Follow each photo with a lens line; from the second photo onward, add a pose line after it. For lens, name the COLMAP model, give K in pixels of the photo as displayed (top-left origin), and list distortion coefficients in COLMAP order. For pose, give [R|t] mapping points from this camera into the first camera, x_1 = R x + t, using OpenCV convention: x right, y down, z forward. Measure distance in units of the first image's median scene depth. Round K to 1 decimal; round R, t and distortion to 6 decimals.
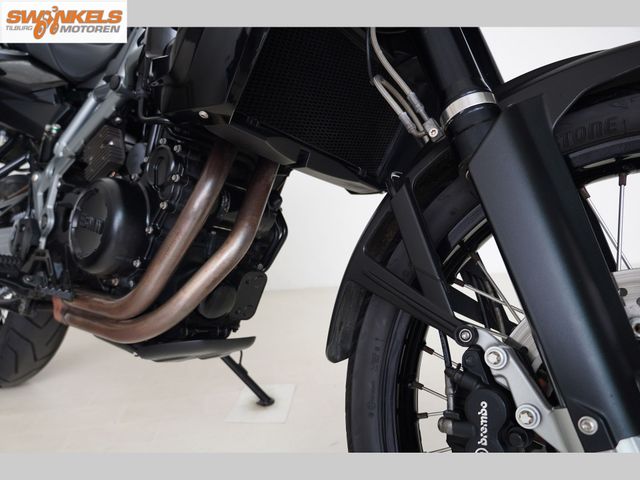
lens RADIAL K [[500.8, 0, 320.5], [0, 500.8, 240.6], [0, 0, 1]] dist [-0.030401, 0.012043]
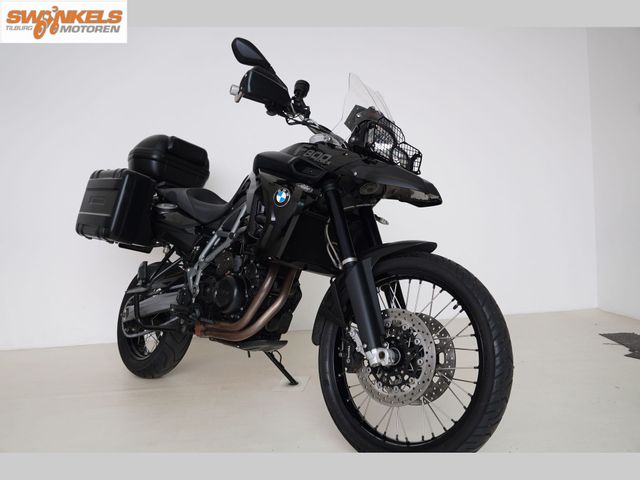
lens RADIAL K [[500.8, 0, 319.2], [0, 500.8, 239.5], [0, 0, 1]] dist [-0.030401, 0.012043]
pose [[0.997176, -0.013255, -0.073920, 0.214674], [0.005613, 0.994702, -0.102643, -0.040900], [0.074889, 0.101938, 0.991968, -1.488643]]
